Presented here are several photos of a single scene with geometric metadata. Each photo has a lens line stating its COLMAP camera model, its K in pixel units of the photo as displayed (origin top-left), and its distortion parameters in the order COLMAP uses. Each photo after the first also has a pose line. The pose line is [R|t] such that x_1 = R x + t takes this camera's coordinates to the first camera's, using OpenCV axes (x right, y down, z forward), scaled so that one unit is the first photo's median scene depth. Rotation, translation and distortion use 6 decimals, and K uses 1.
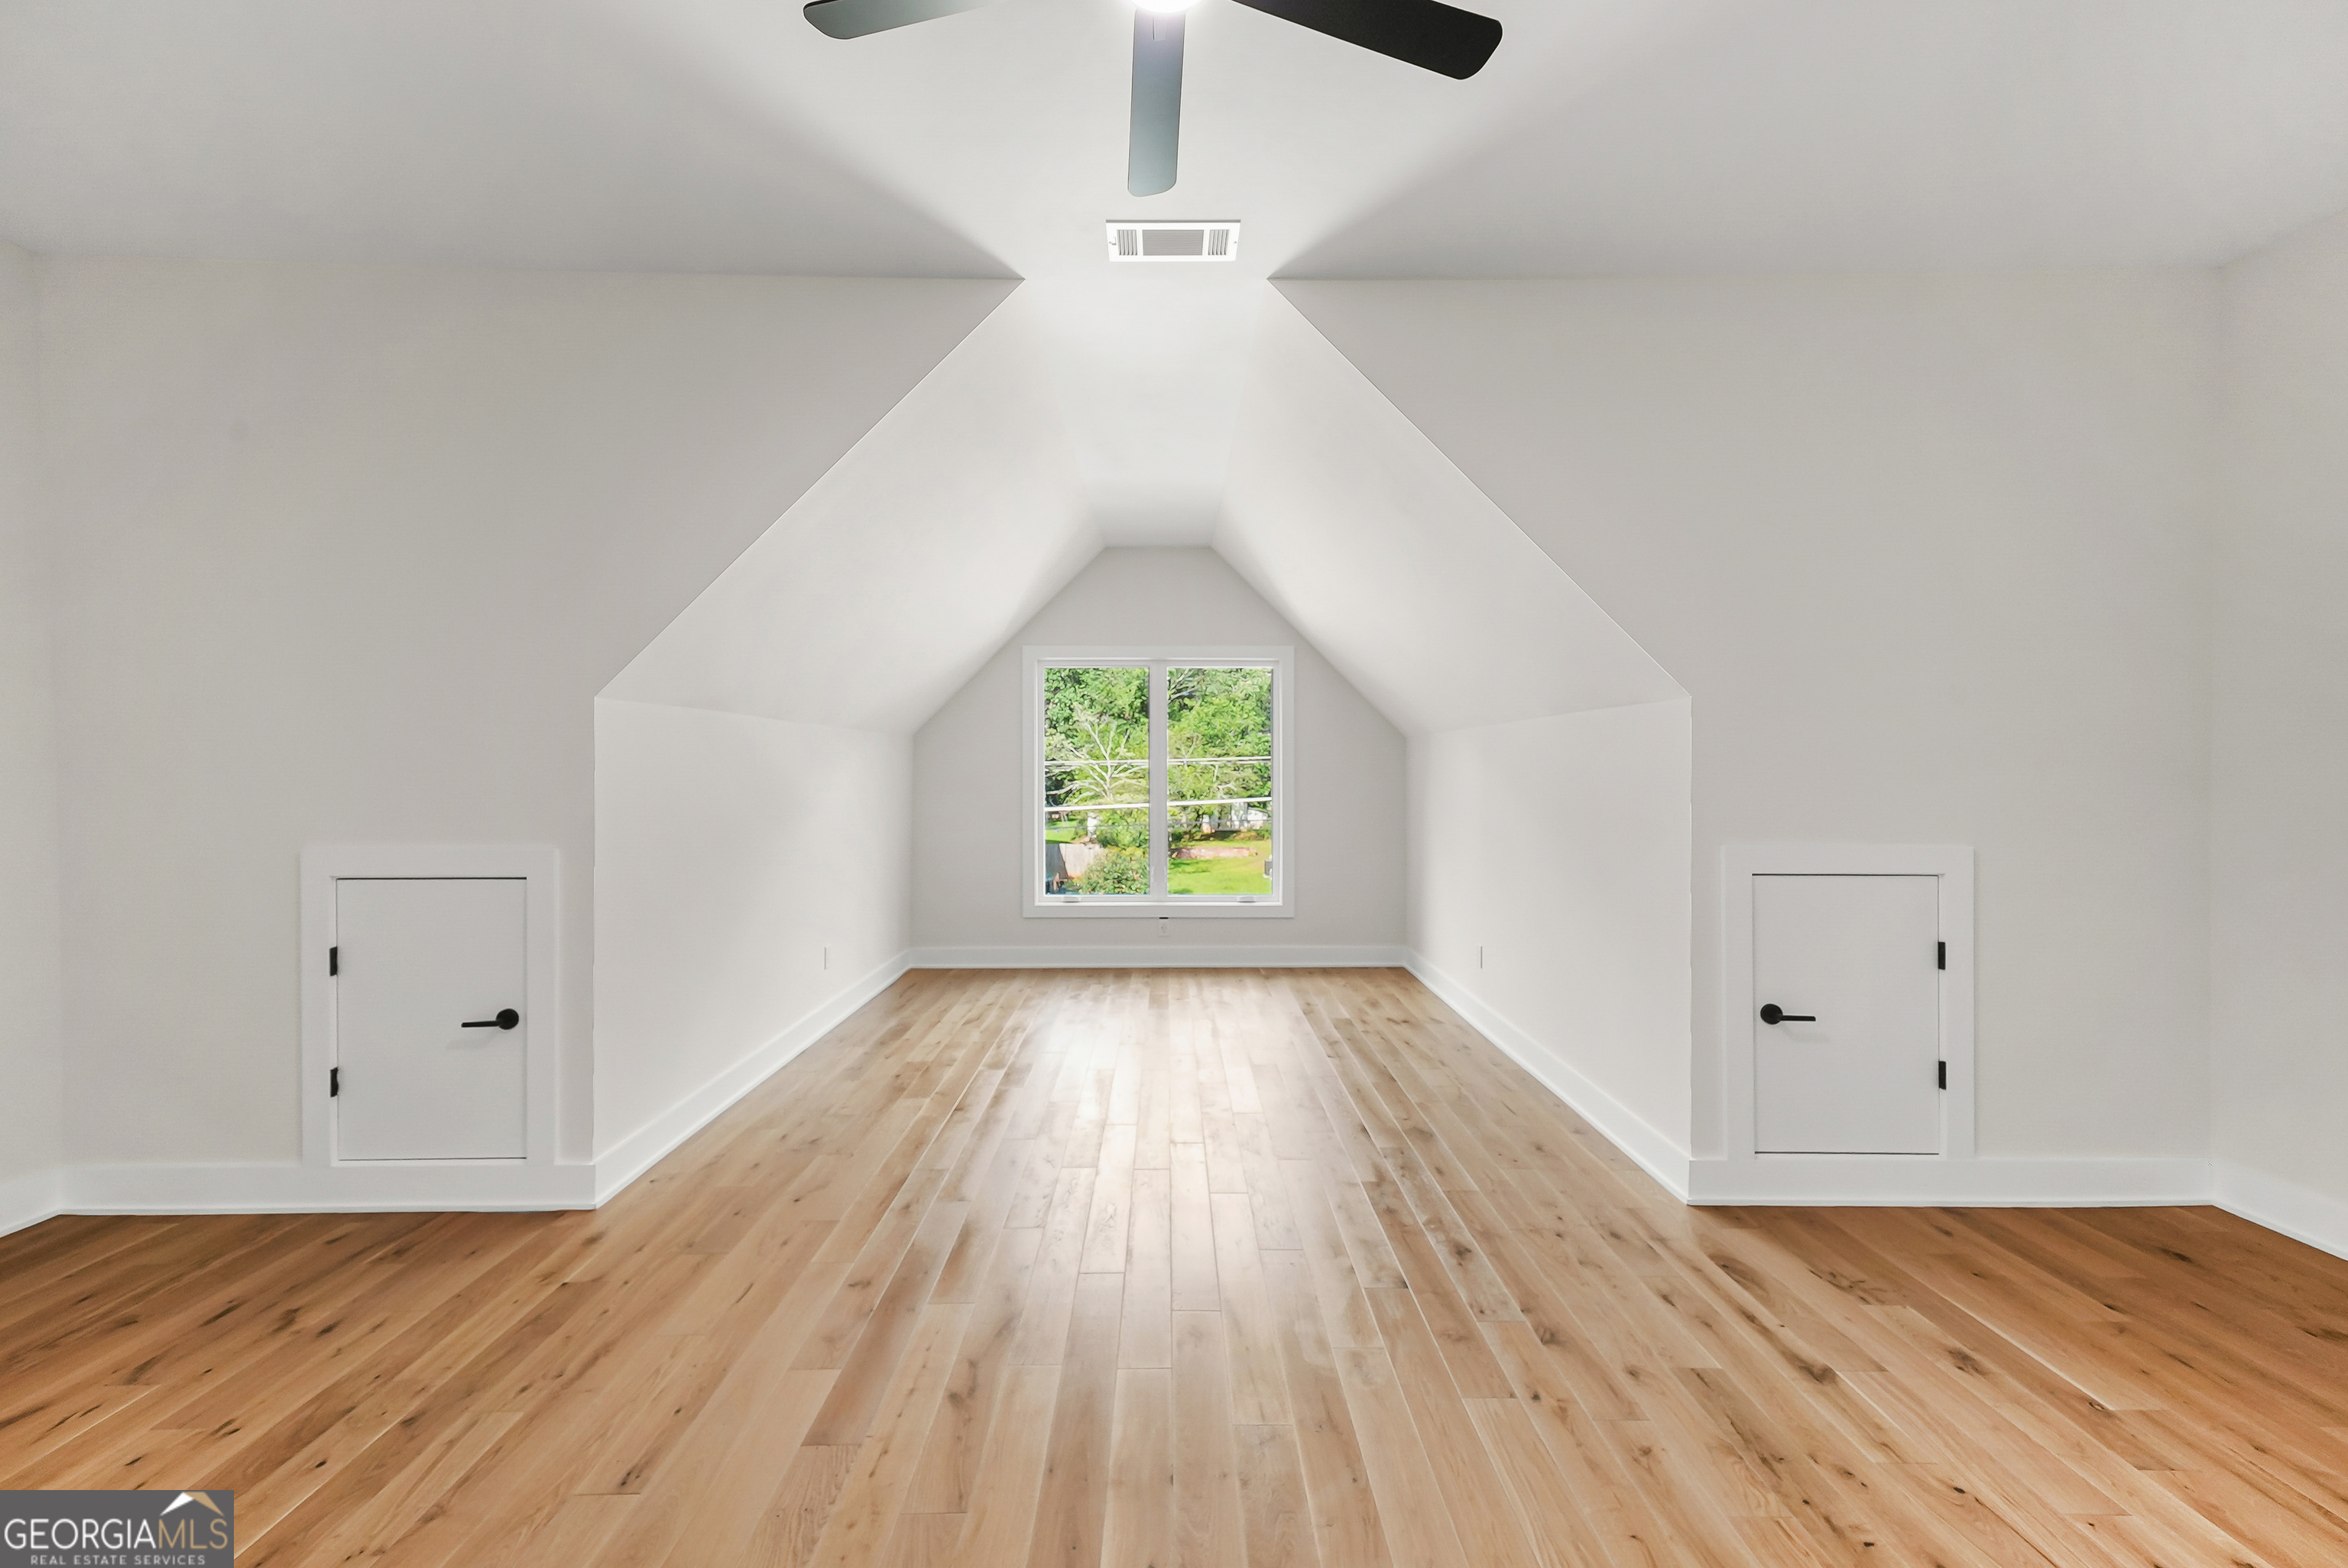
lens RADIAL K [[920.7, 0, 1171.2], [0, 920.7, 789.5], [0, 0, 1]] dist [0.012780, 0.000381]
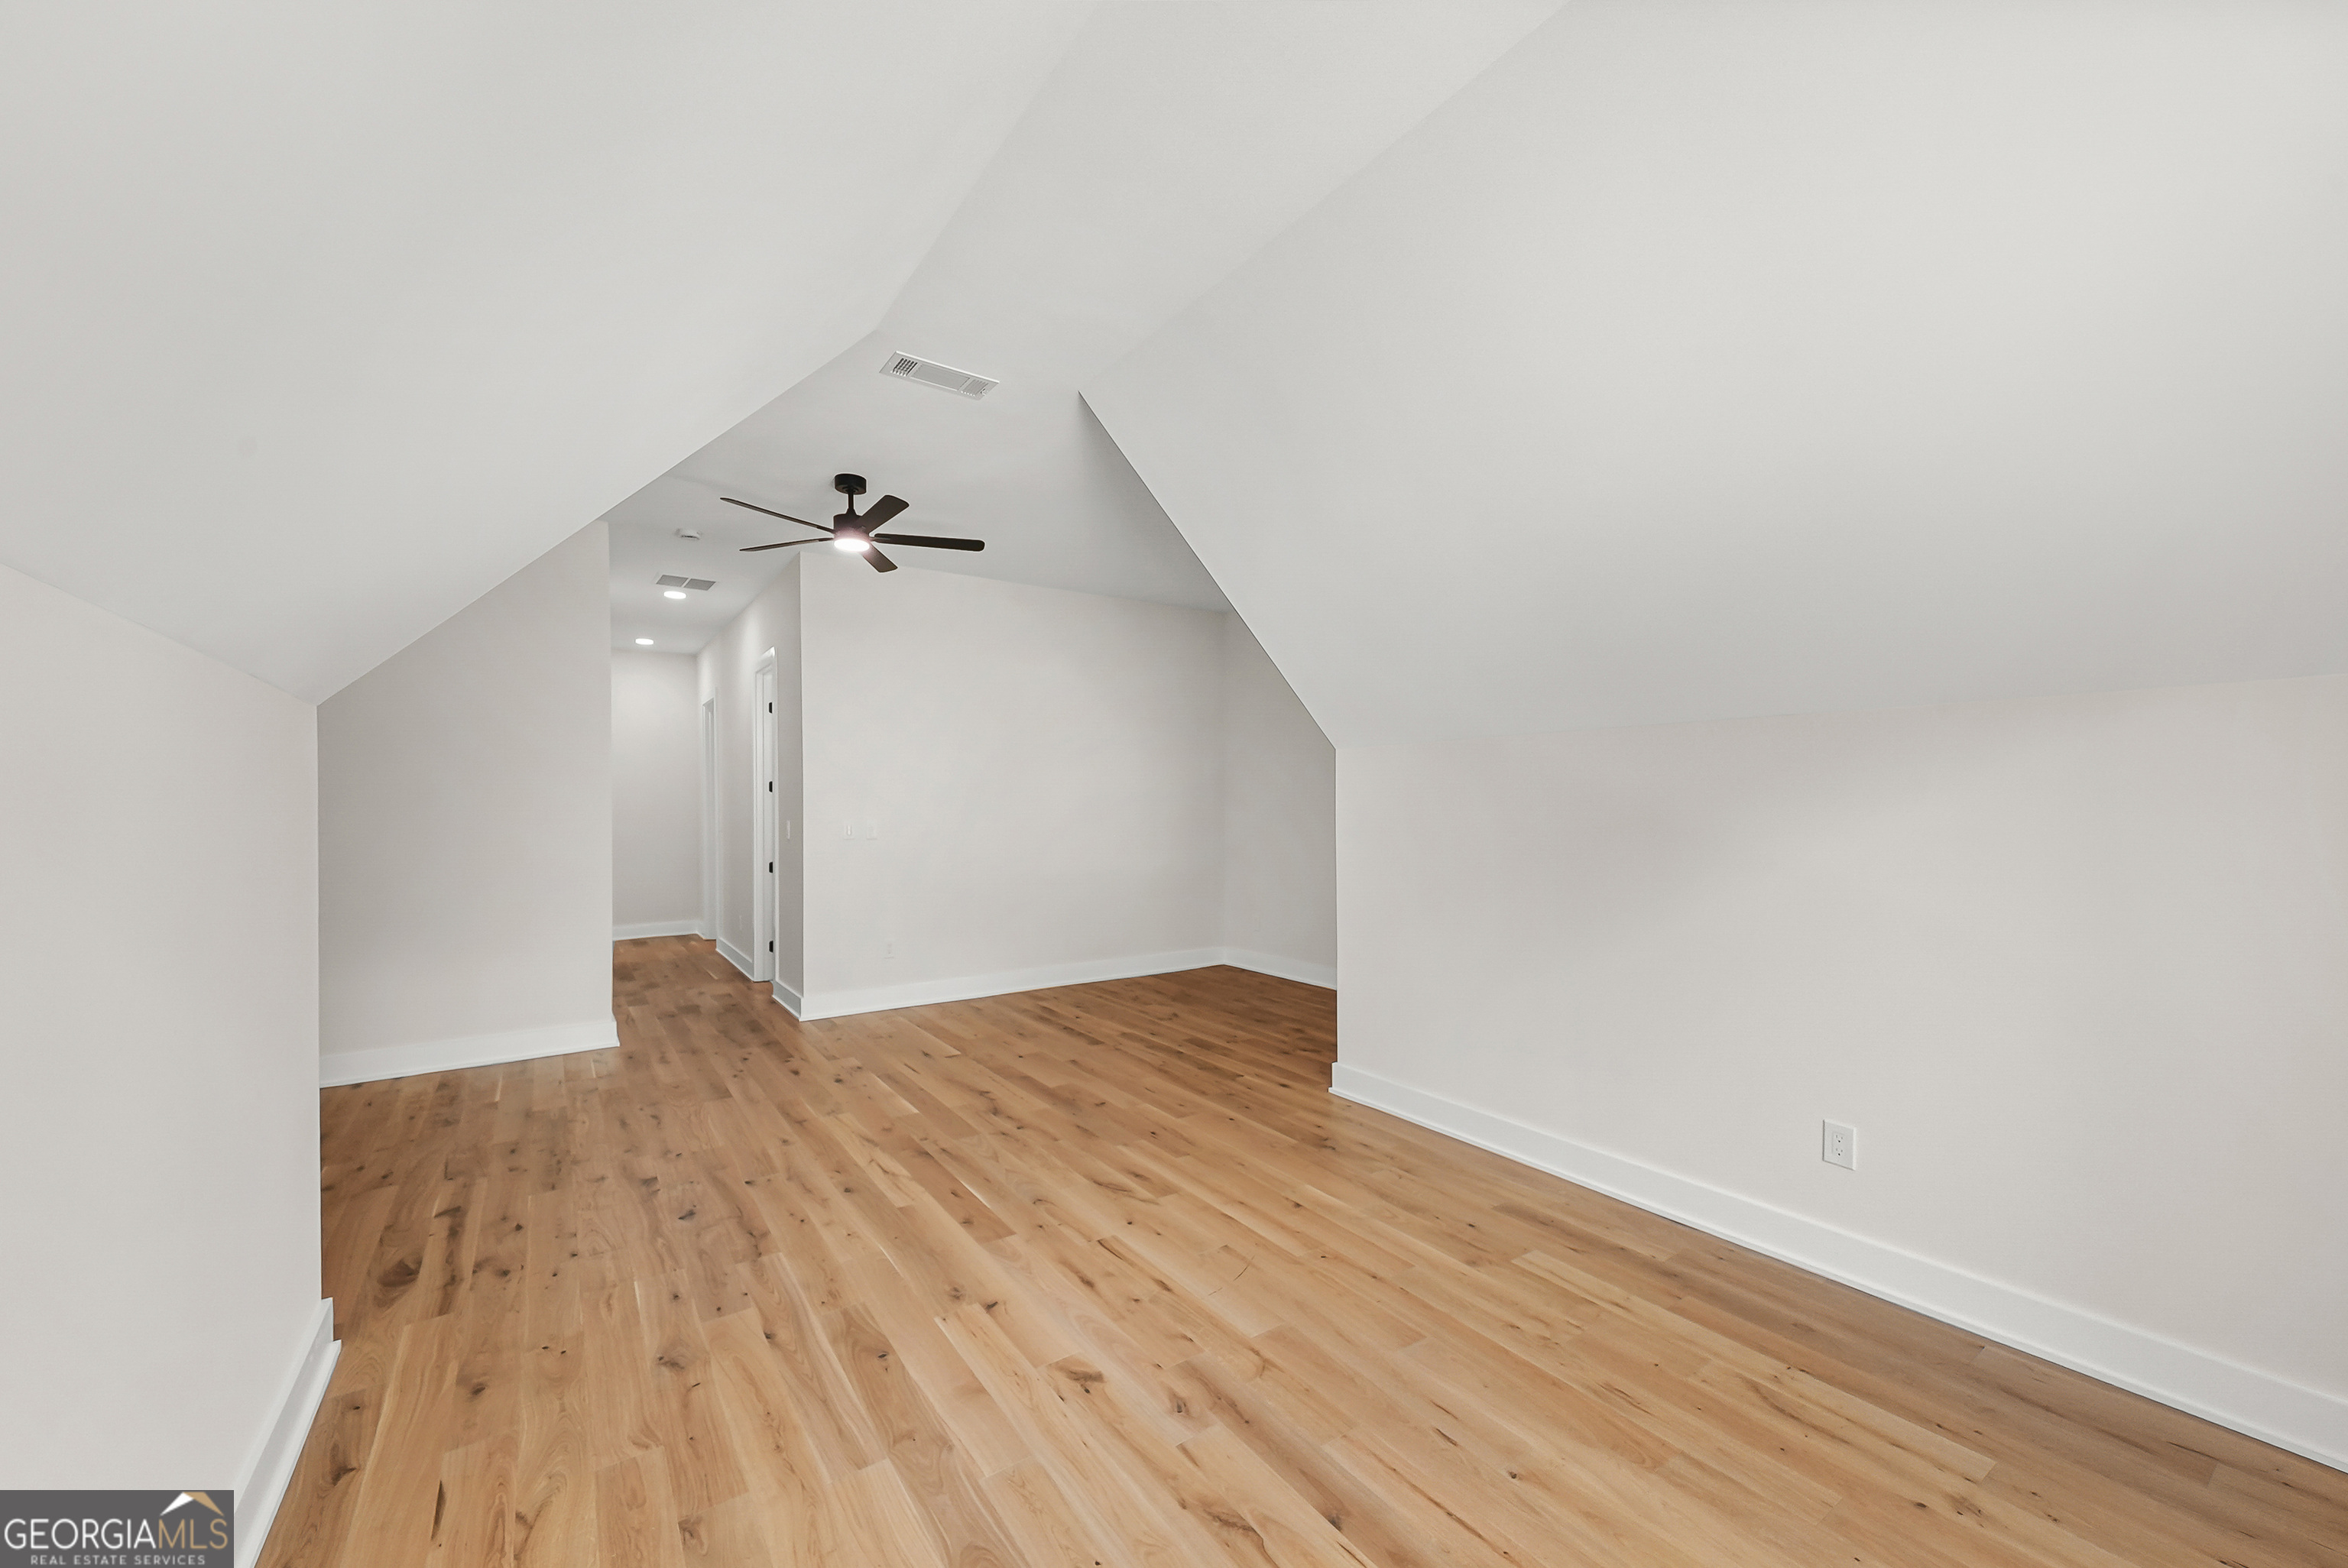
lens RADIAL K [[920.7, 0, 1174.6], [0, 920.7, 792.3], [0, 0, 1]] dist [0.012780, 0.000381]
pose [[-0.831010, -0.001867, -0.556255, 0.496035], [-0.006020, 0.999966, 0.005637, -0.044504], [0.556225, 0.008033, -0.830993, 2.503865]]
